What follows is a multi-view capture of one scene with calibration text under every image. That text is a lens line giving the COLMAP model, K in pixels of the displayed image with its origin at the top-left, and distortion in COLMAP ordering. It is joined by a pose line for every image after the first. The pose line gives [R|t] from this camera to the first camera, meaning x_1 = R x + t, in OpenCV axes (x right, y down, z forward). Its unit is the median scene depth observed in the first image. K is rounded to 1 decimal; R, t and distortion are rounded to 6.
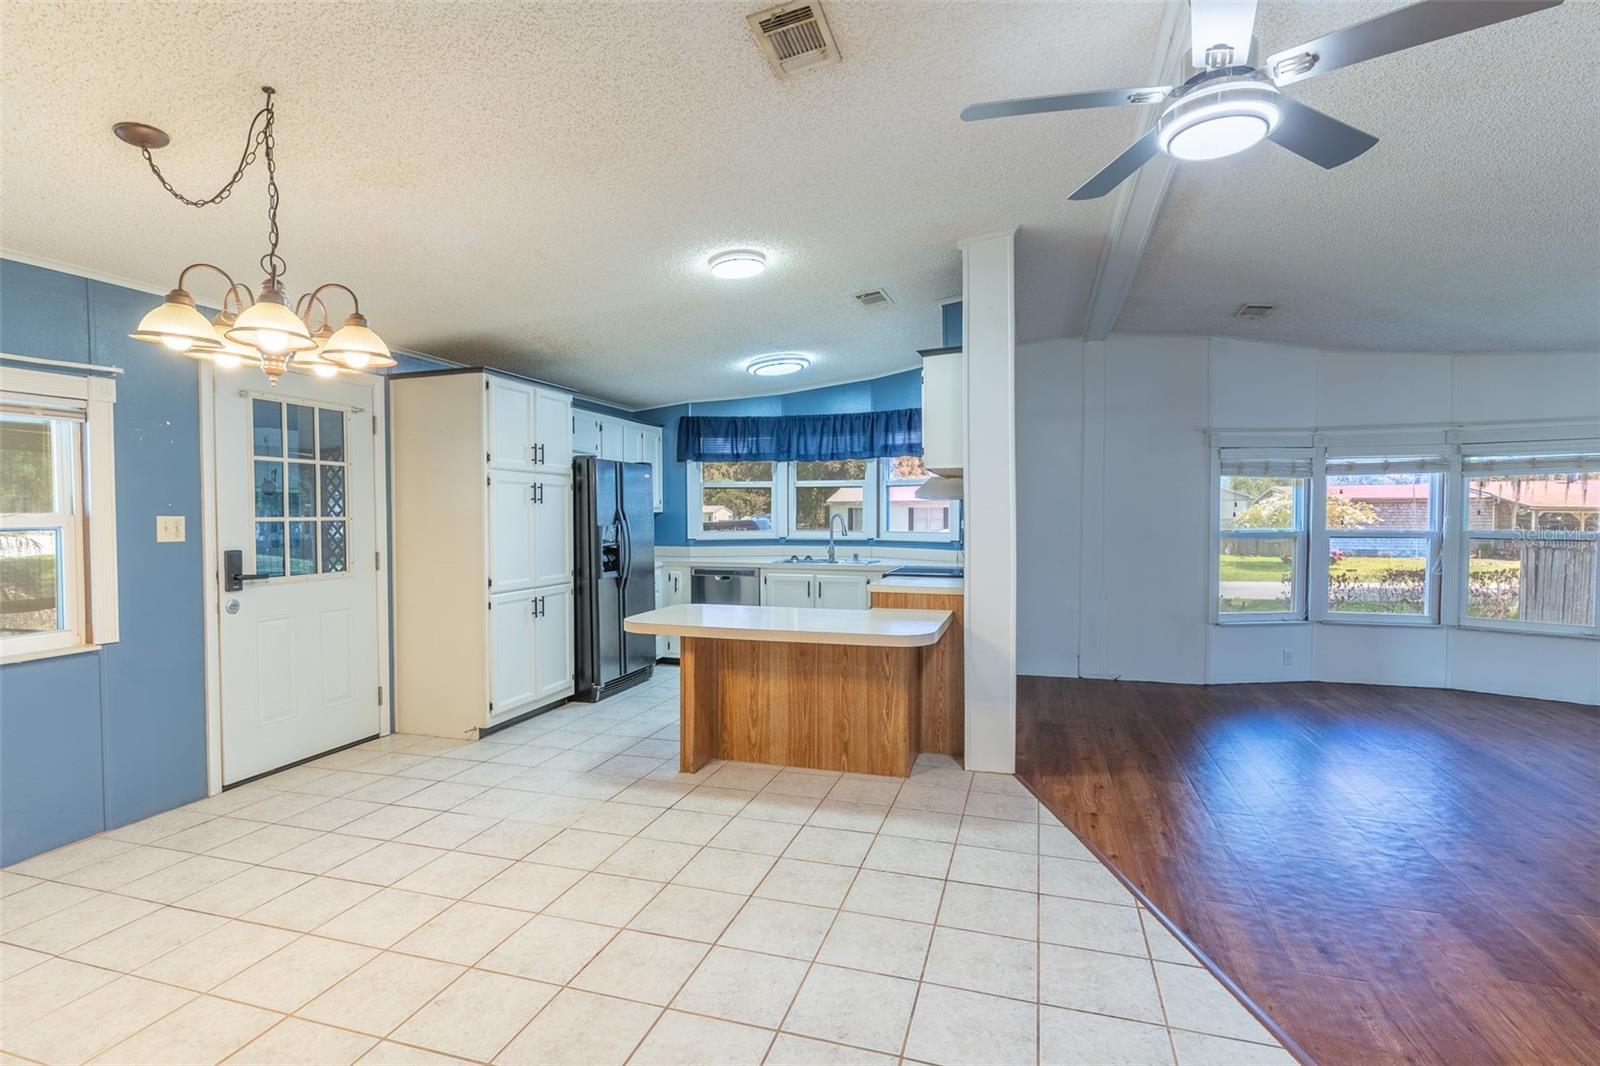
lens RADIAL K [[770.6, 0, 800.0], [0, 770.6, 533.0], [0, 0, 1]] dist [0.000807, -0.000085]
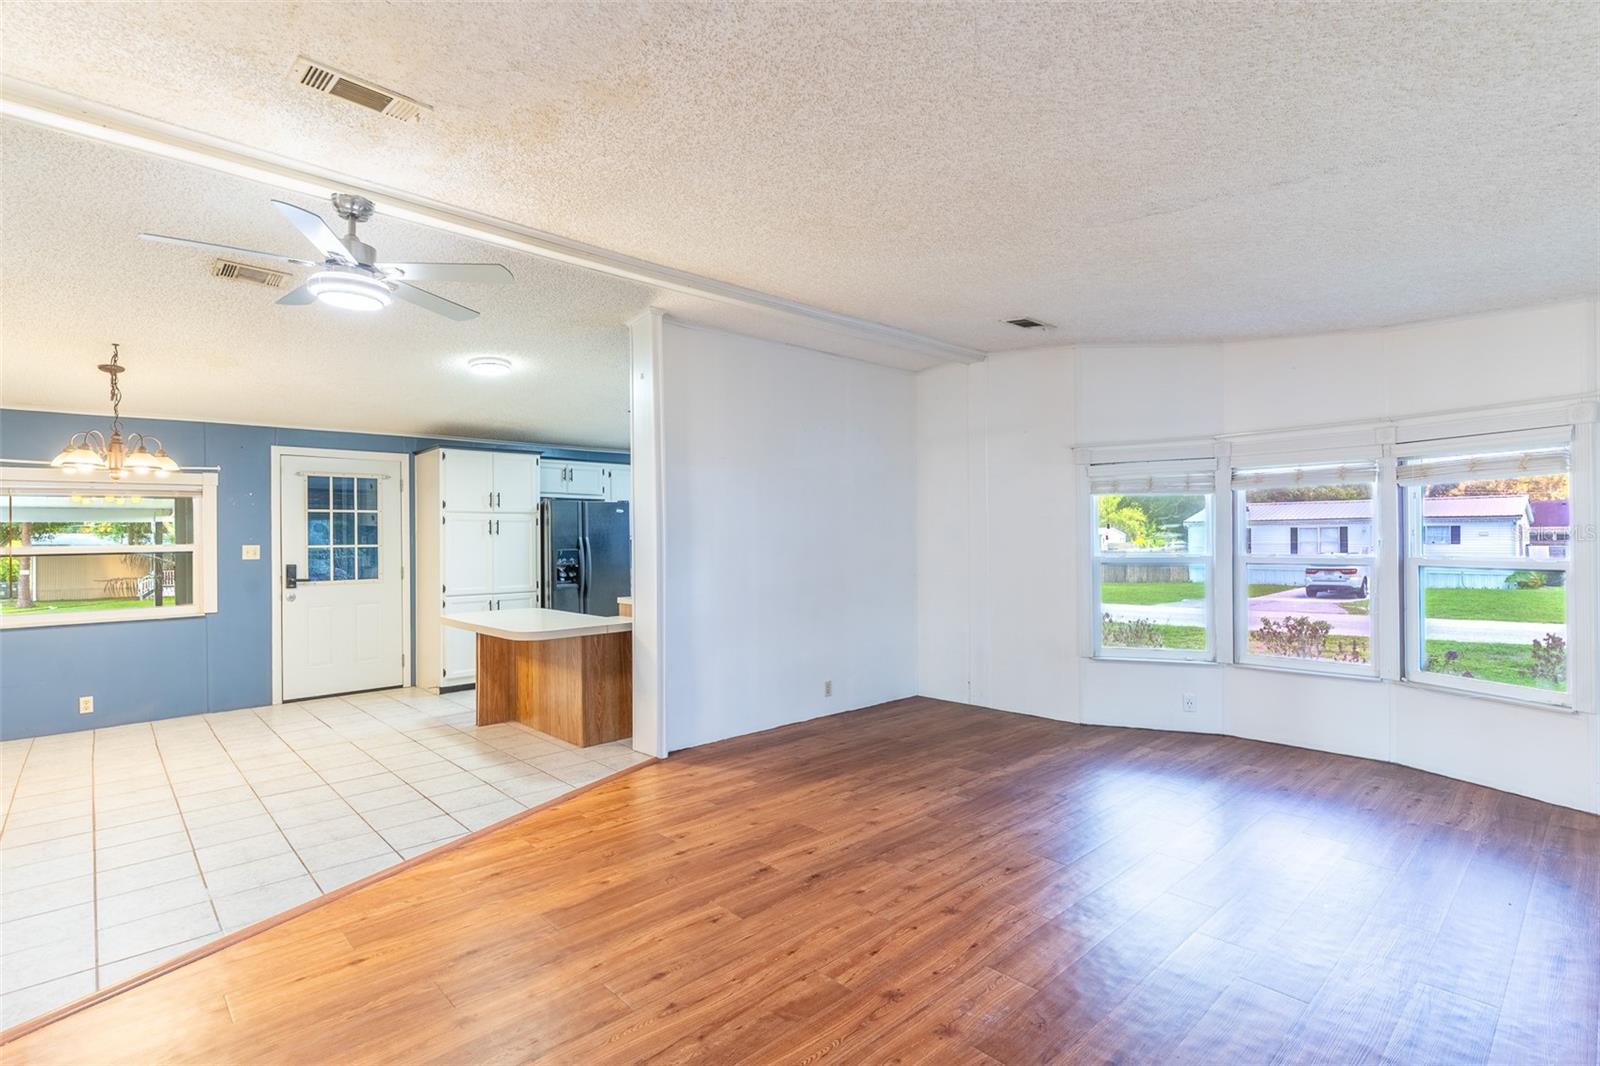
lens RADIAL K [[765.3, 0, 794.9], [0, 765.3, 535.1], [0, 0, 1]] dist [0.001618, -0.000270]
pose [[0.868002, -0.009582, -0.496468, 1.032782], [-0.003960, 0.999648, -0.026218, -0.003061], [0.496545, 0.024723, 0.867659, 0.061272]]
